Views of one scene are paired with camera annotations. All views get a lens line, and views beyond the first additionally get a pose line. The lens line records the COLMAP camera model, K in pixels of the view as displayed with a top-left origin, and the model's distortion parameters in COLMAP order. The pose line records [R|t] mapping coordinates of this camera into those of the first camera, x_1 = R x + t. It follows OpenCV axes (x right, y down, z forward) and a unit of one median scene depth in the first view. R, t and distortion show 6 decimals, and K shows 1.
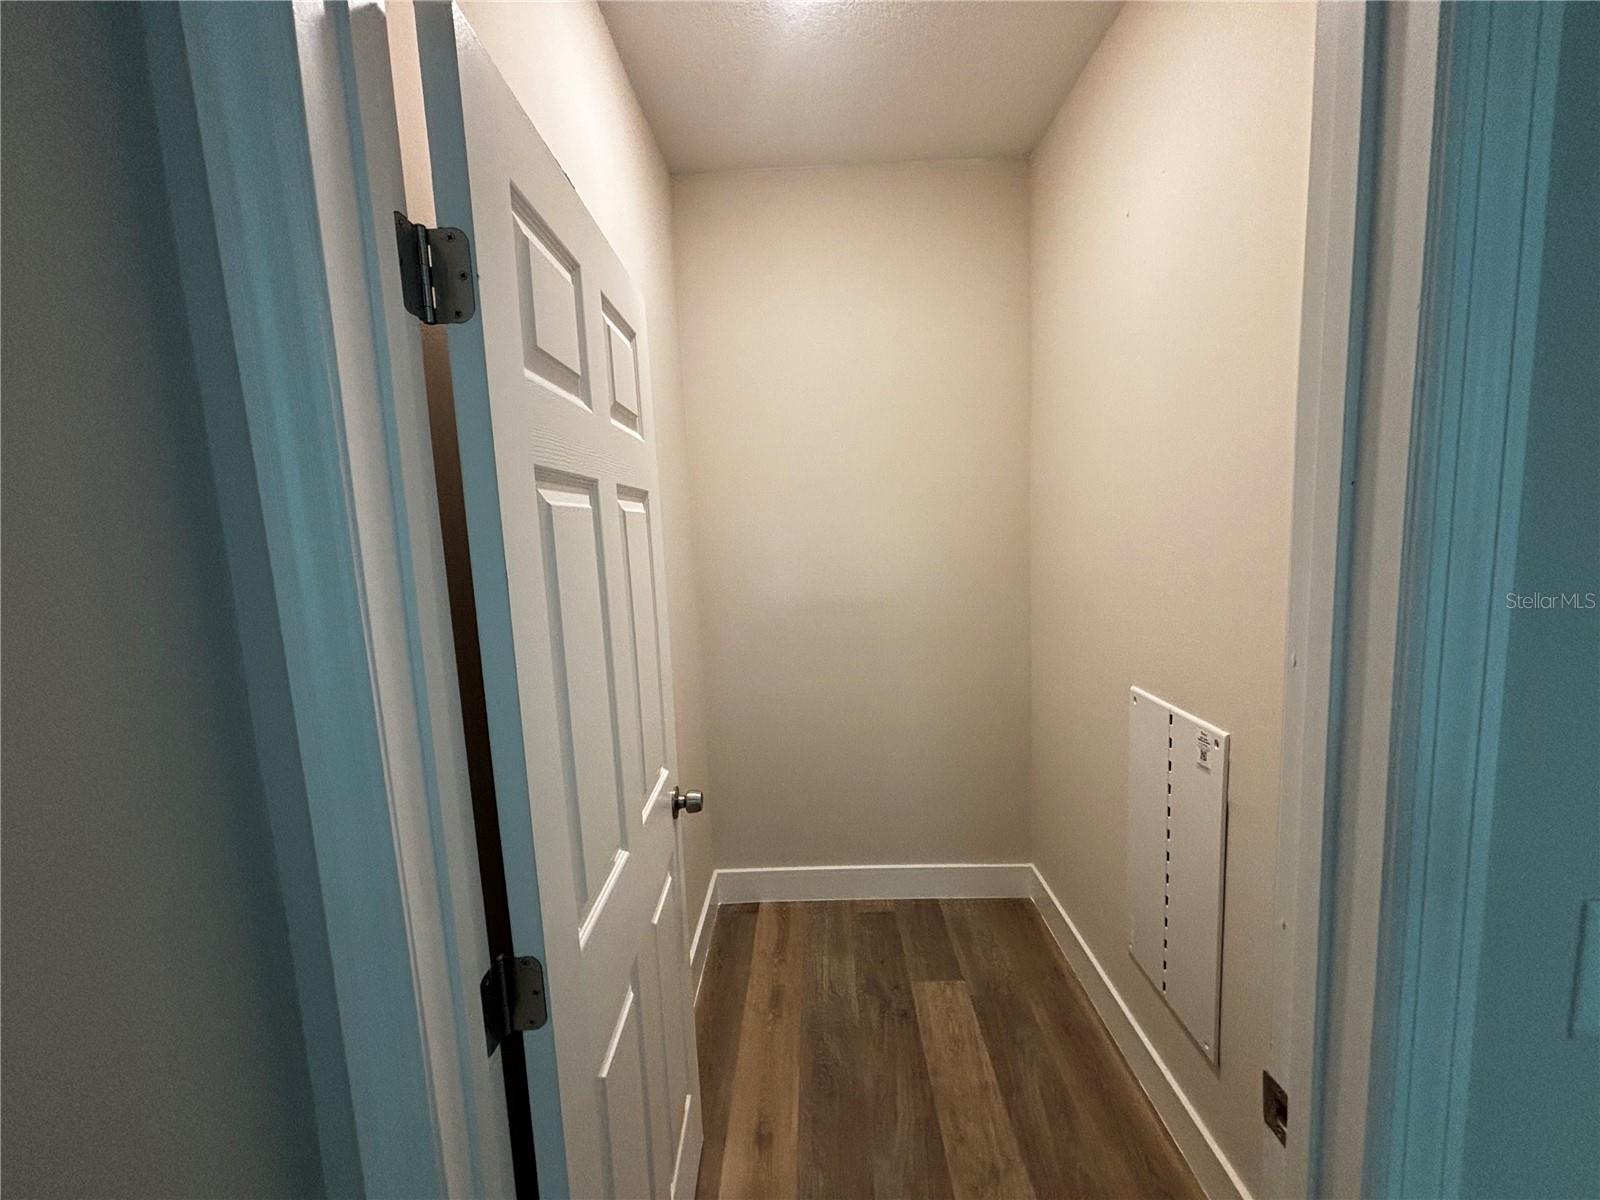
lens RADIAL K [[644.0, 0, 800.0], [0, 644.0, 600.0], [0, 0, 1]] dist [0.001485, -0.000531]
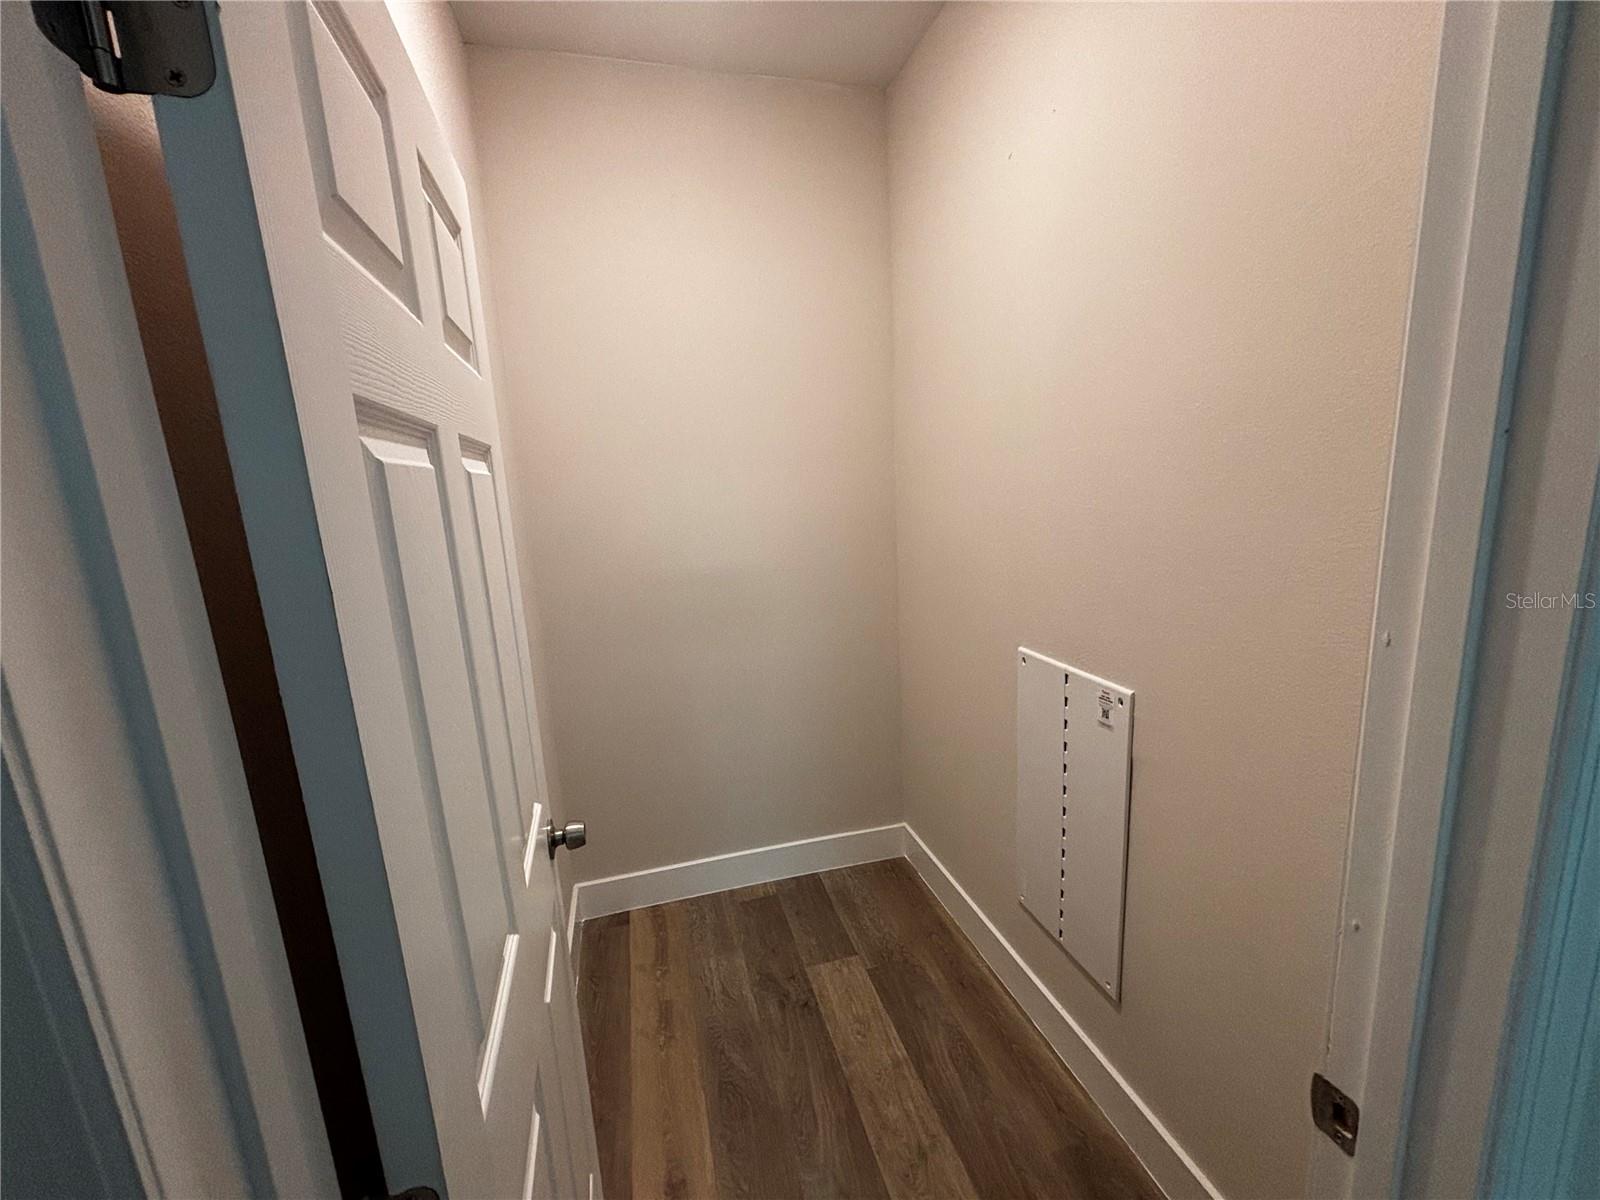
lens RADIAL K [[644.0, 0, 800.0], [0, 644.0, 600.0], [0, 0, 1]] dist [0.001485, -0.000531]
pose [[0.959975, -0.058523, 0.273903, -0.085317], [0.042575, 0.997053, 0.063818, -0.018546], [-0.276830, -0.049602, 0.959638, 0.137282]]
